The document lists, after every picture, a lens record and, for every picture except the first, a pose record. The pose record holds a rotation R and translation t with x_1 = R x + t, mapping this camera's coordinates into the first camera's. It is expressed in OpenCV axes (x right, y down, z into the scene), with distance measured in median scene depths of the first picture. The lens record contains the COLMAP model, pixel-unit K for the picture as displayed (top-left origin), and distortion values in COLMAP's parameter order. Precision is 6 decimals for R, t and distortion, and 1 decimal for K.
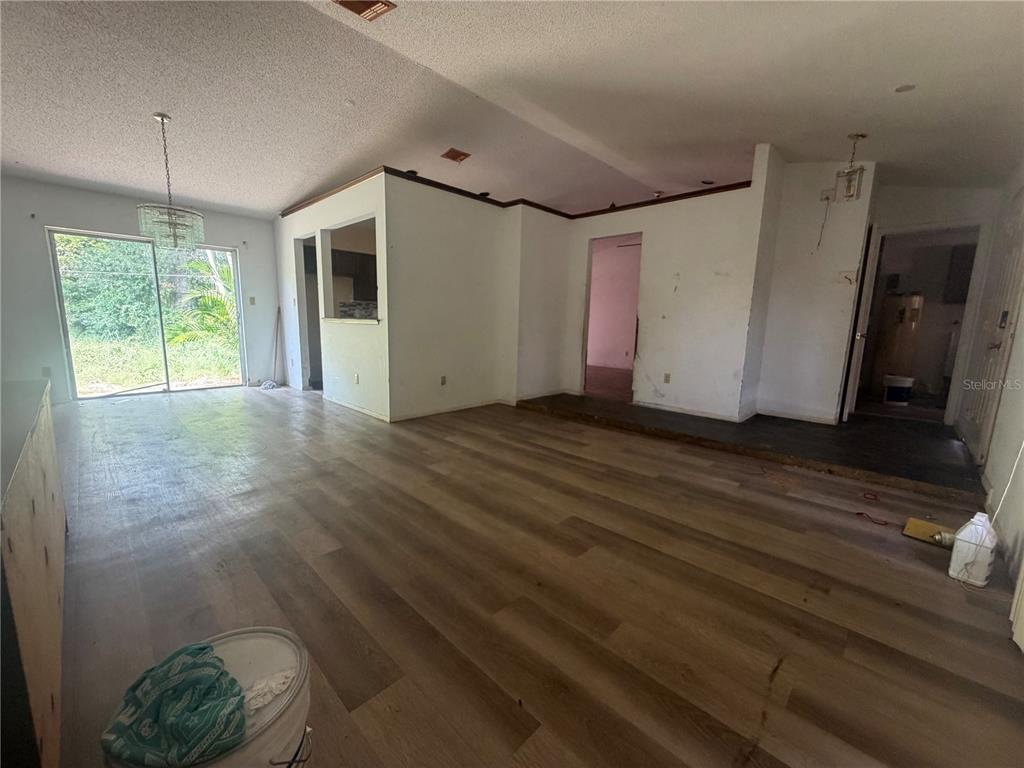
lens RADIAL K [[410.7, 0, 511.4], [0, 410.7, 383.1], [0, 0, 1]] dist [0.000766, -0.000023]
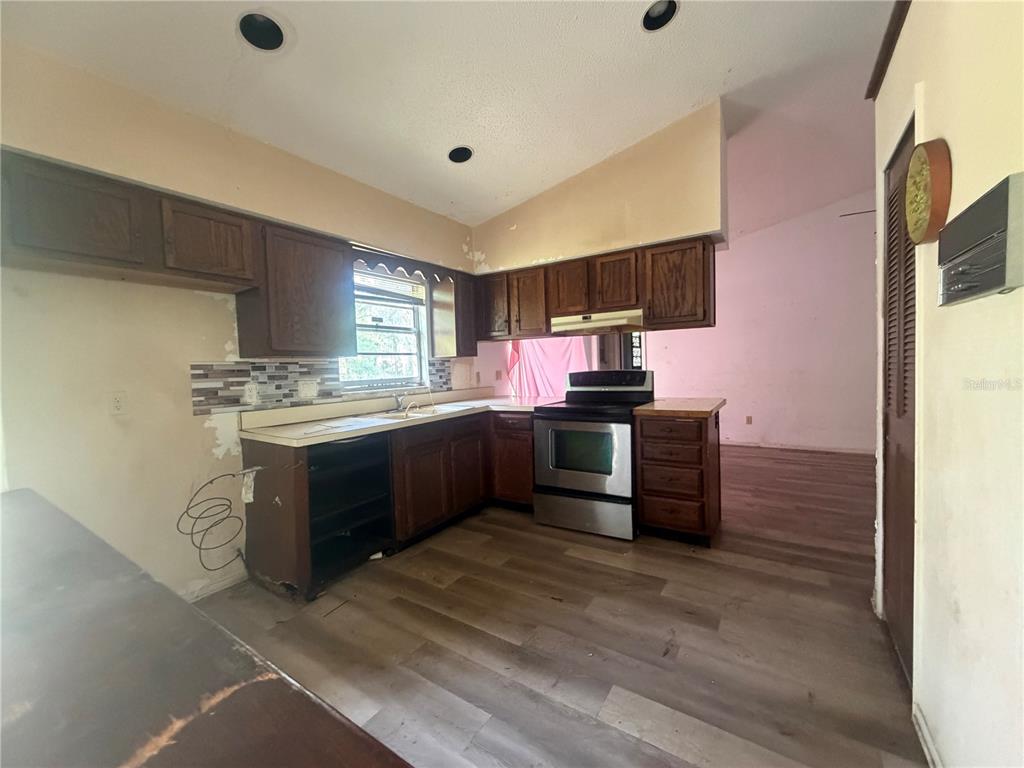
lens RADIAL K [[410.7, 0, 510.7], [0, 410.7, 384.4], [0, 0, 1]] dist [0.000766, -0.000023]
pose [[0.981428, -0.076266, 0.176021, -0.221737], [0.096617, 0.989214, -0.110094, -0.118397], [-0.165726, 0.125056, 0.978211, 0.625048]]
